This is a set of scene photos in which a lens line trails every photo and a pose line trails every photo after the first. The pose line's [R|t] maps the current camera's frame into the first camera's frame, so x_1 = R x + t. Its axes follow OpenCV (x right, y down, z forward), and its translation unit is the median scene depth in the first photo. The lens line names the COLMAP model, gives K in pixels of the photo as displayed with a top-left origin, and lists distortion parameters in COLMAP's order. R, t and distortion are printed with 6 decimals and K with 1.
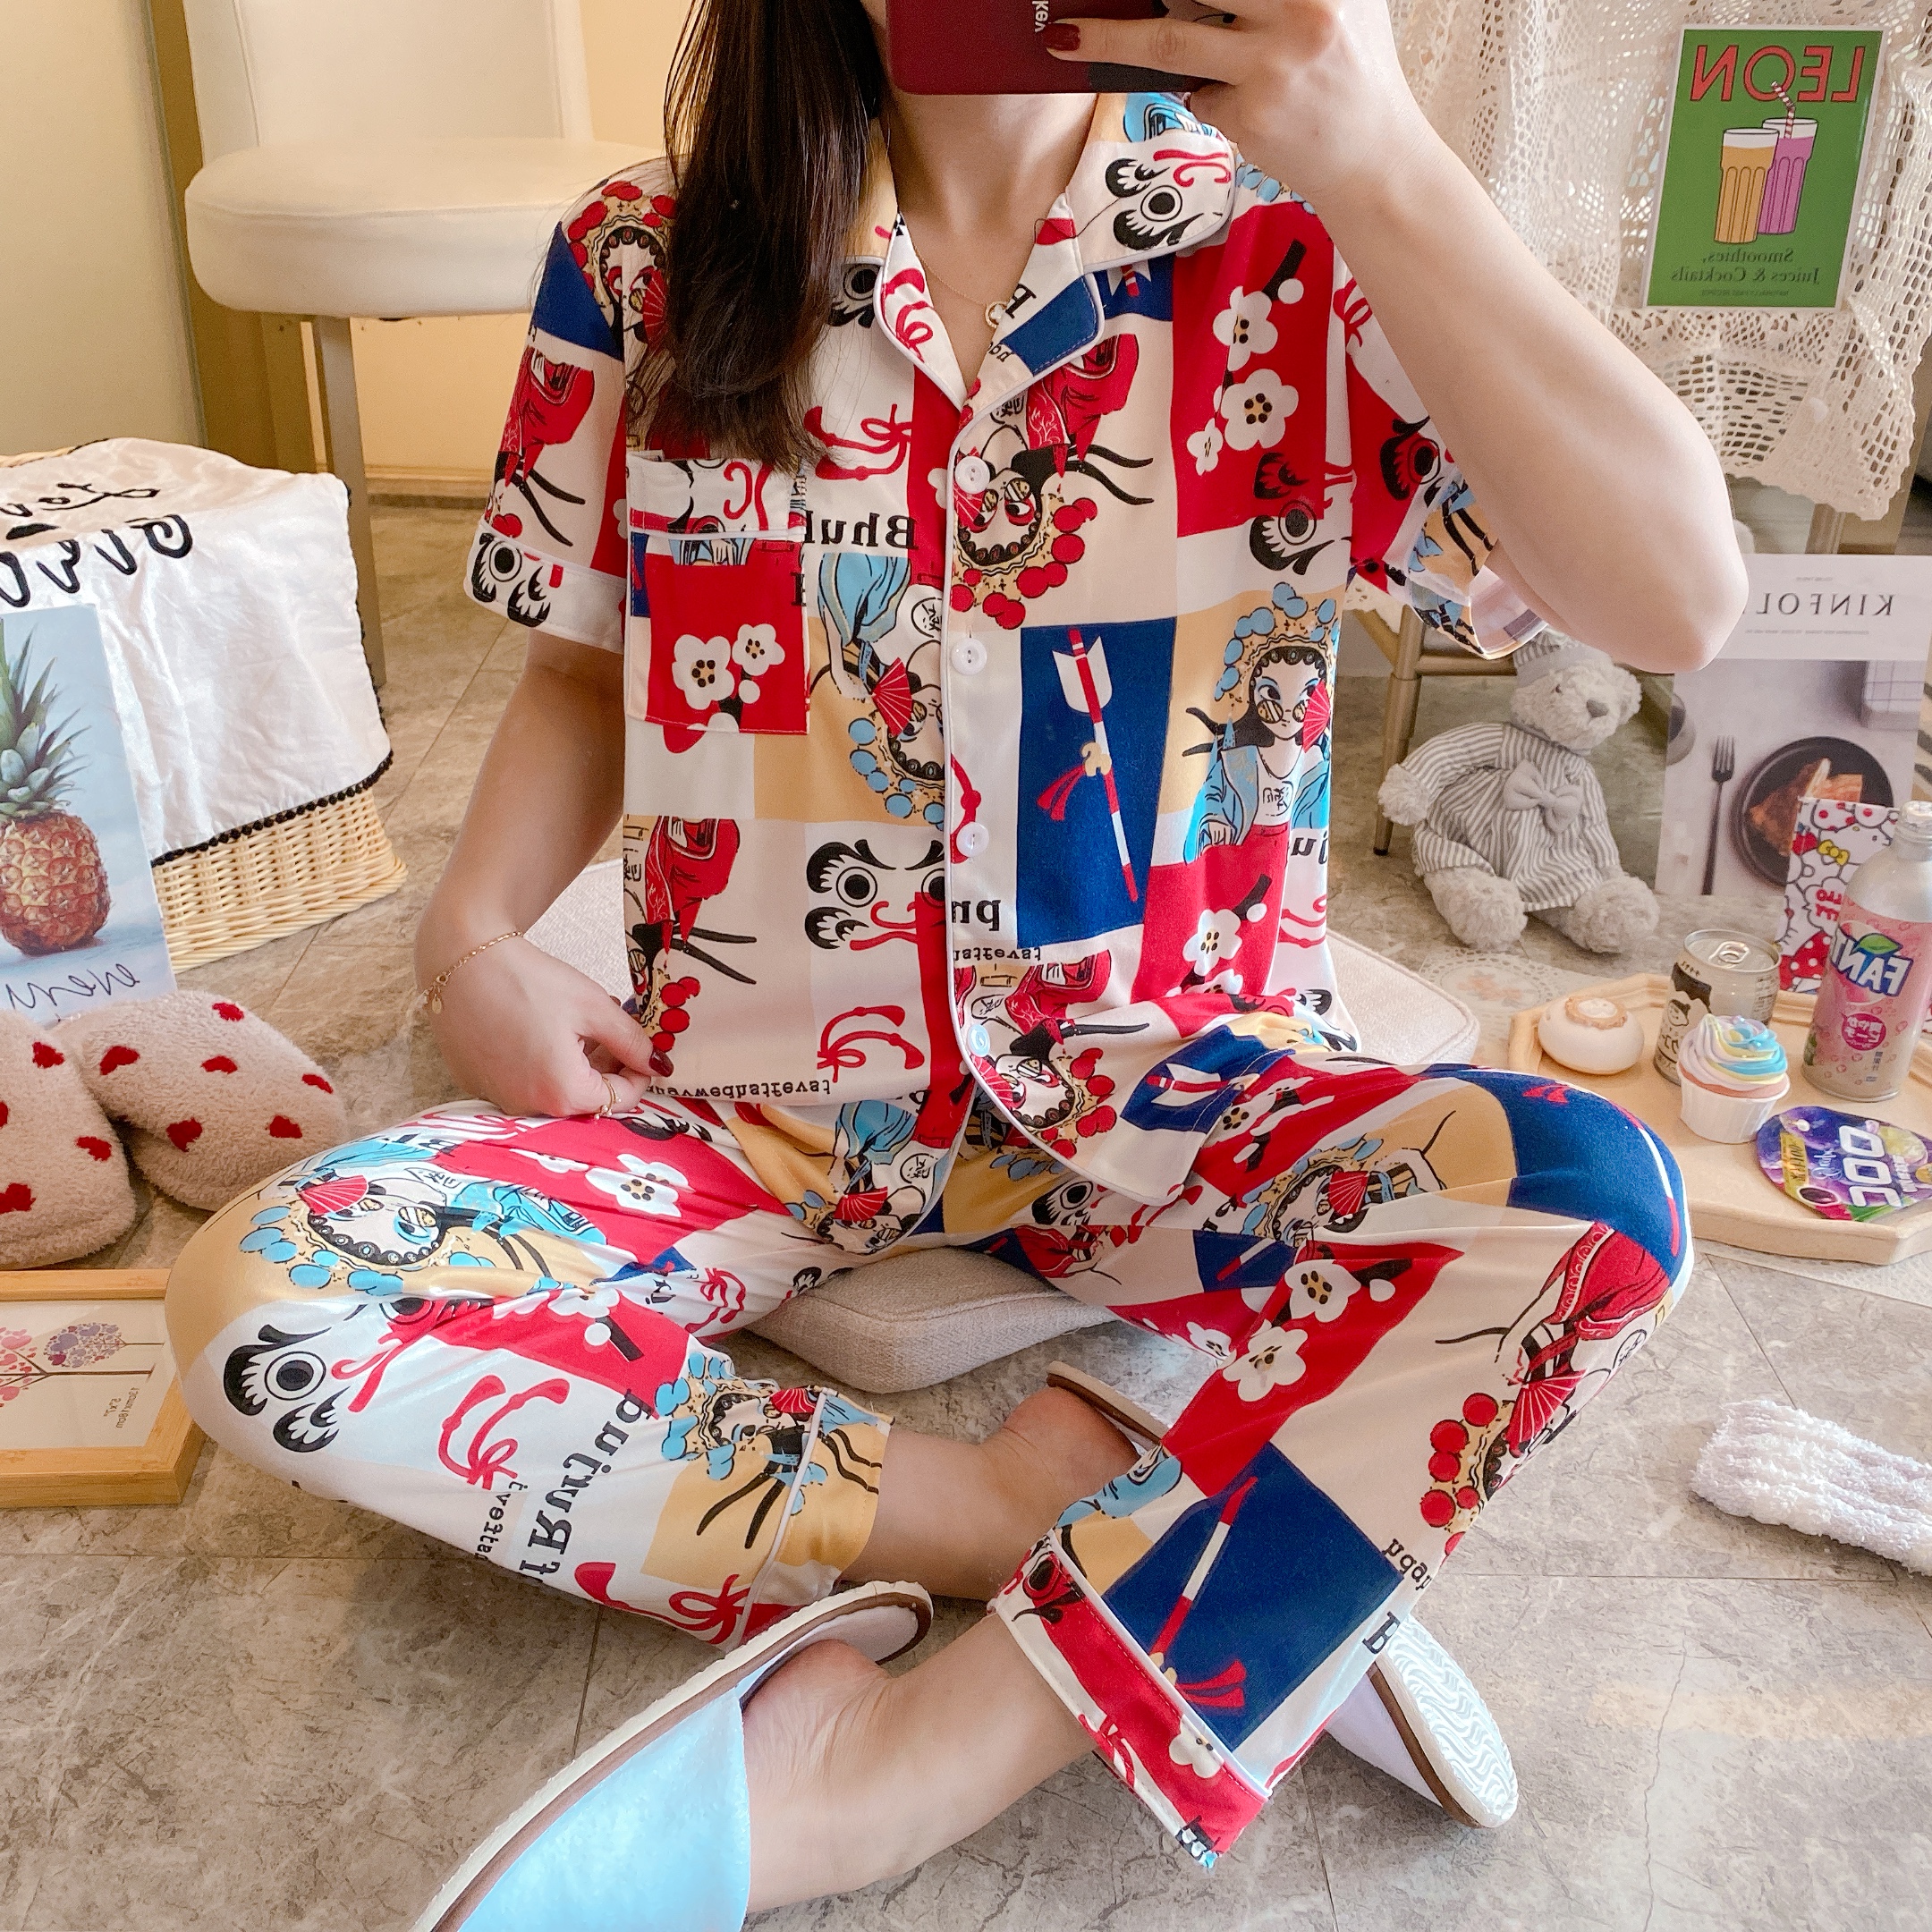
lens RADIAL K [[2051.3, 0, 969.4], [0, 2051.3, 965.6], [0, 0, 1]] dist [-0.007976, 0.009371]
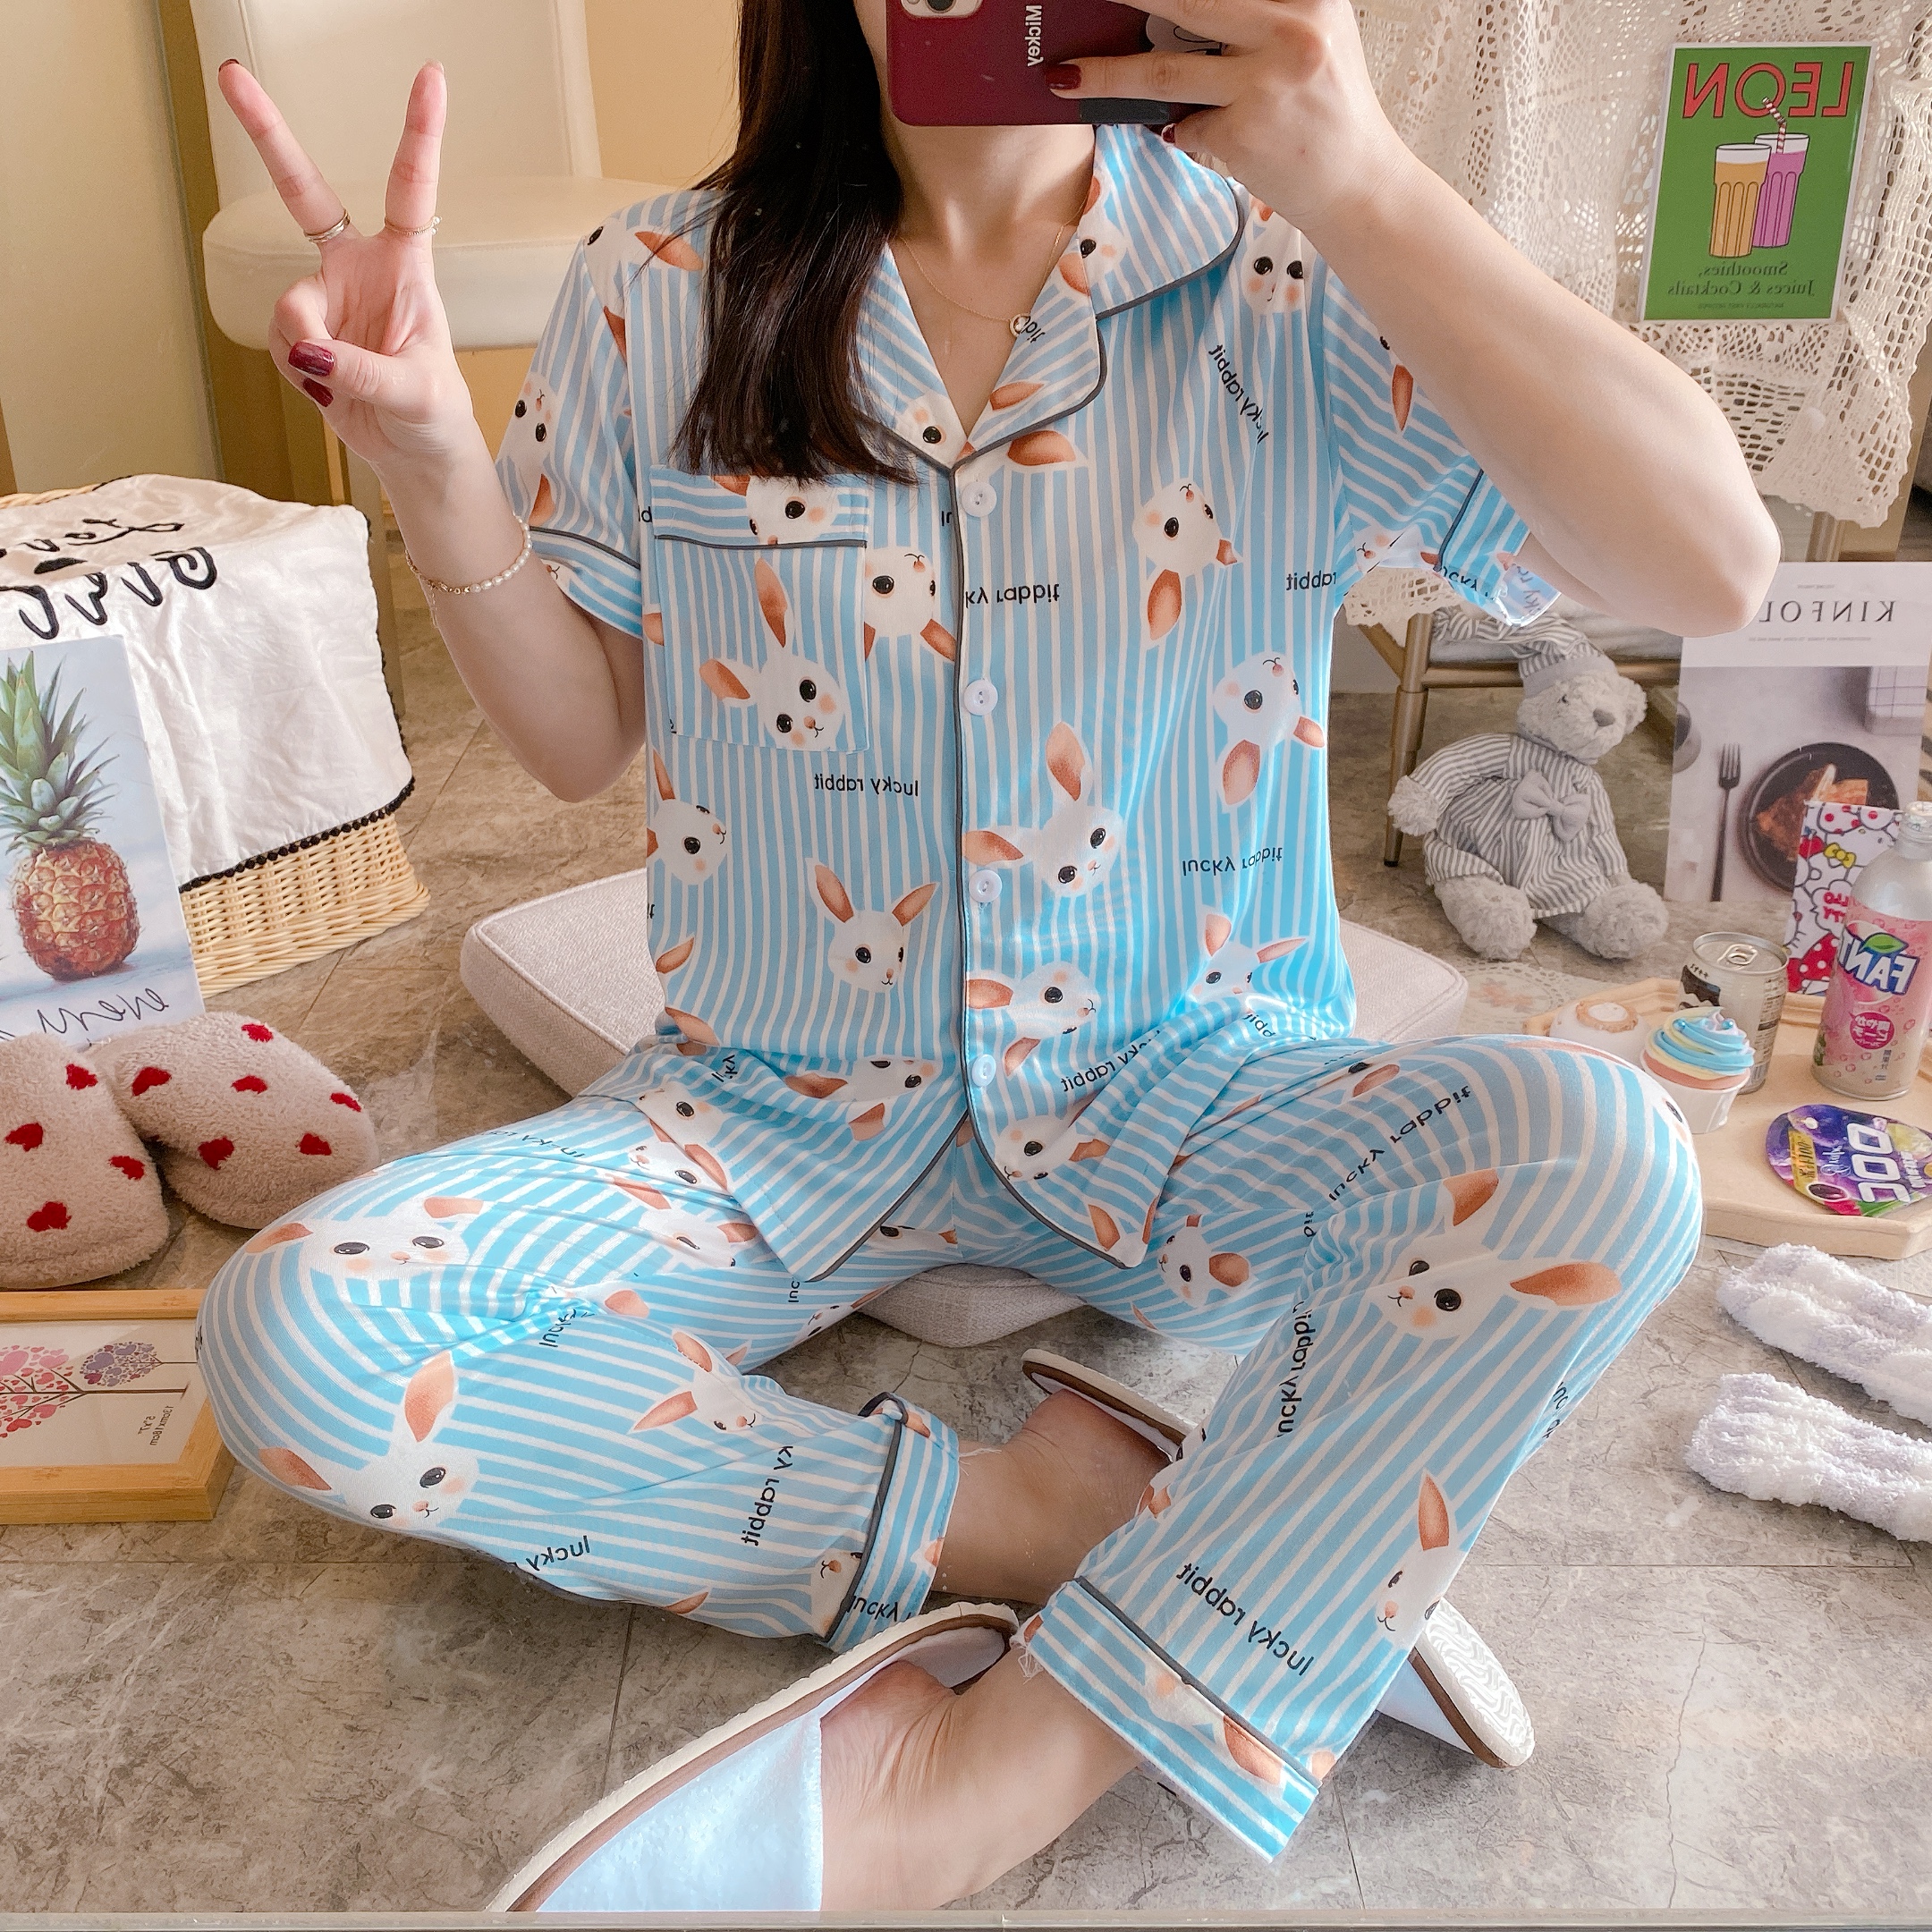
lens RADIAL K [[2052.4, 0, 968.8], [0, 2052.4, 967.2], [0, 0, 1]] dist [-0.007193, 0.005807]
pose [[0.999871, -0.014572, -0.006712, -0.001508], [0.014470, 0.999782, -0.015035, 0.009429], [0.006930, 0.014936, 0.999864, -0.012894]]
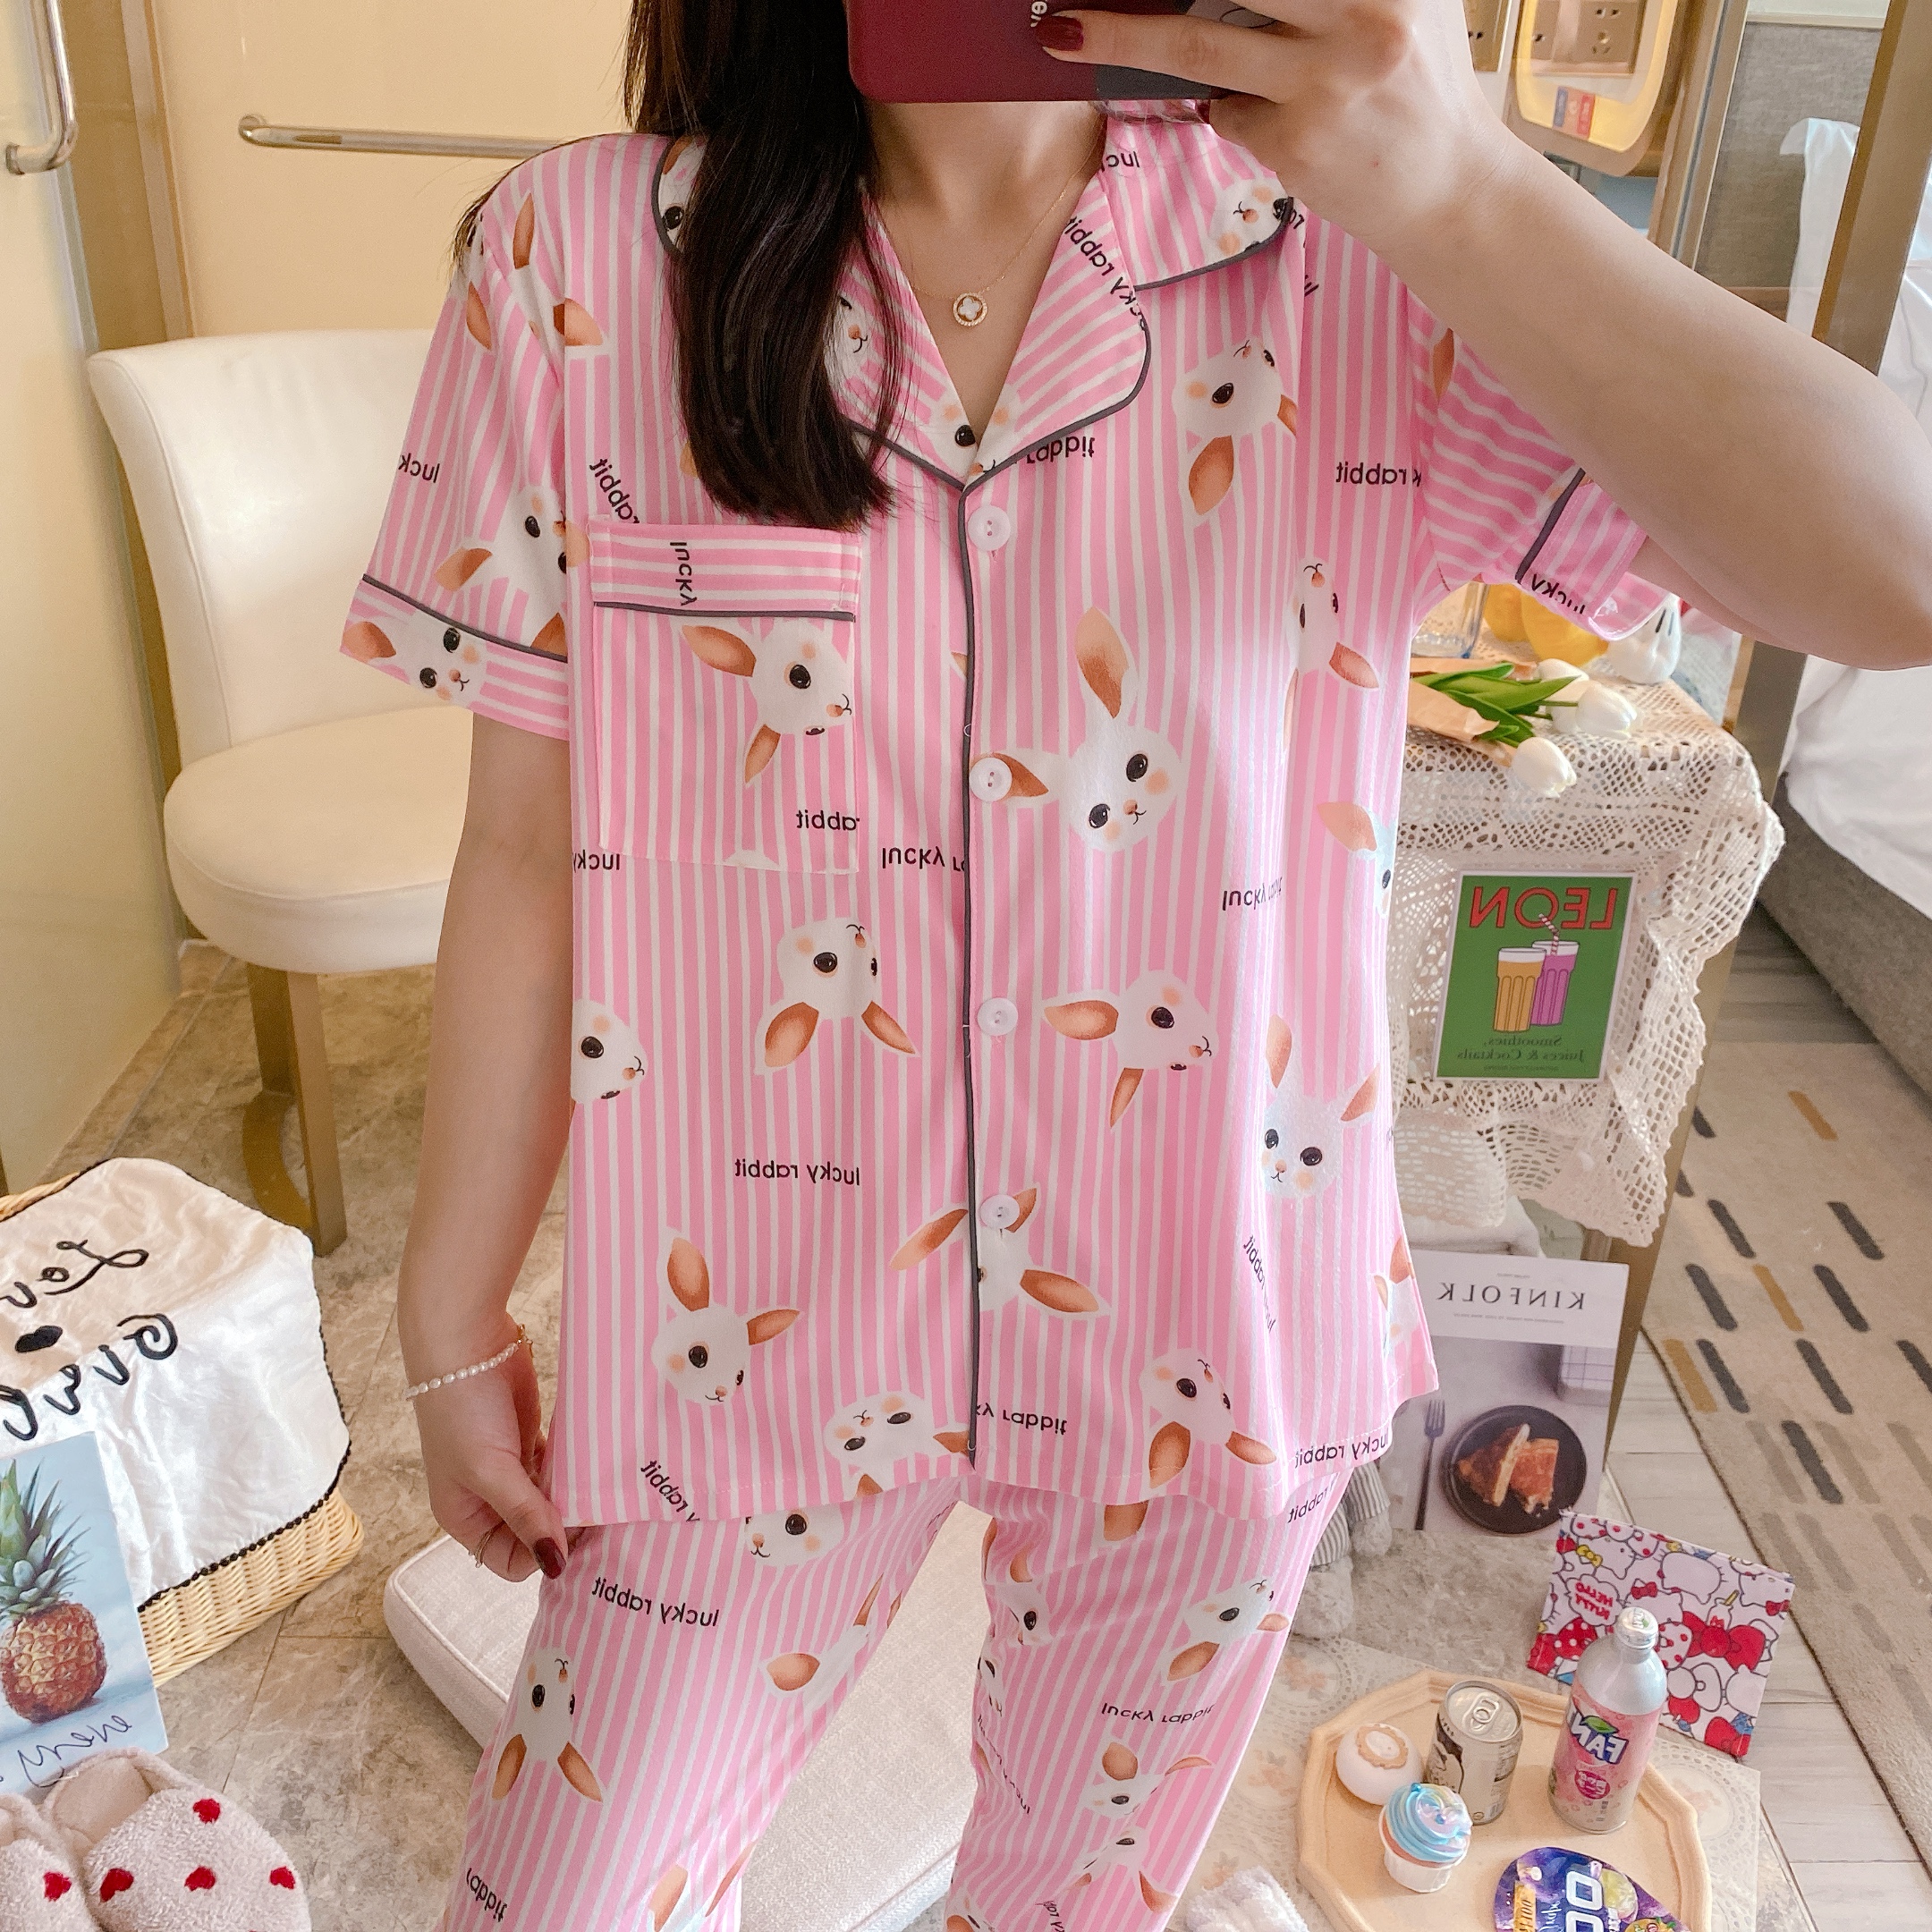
lens RADIAL K [[2049.7, 0, 971.4], [0, 2049.7, 967.4], [0, 0, 1]] dist [0.022640, -0.017821]
pose [[0.999869, 0.004715, 0.015464, 0.052759], [-0.004989, 0.999830, 0.017751, -0.437007], [-0.015377, -0.017826, 0.999723, -0.171275]]
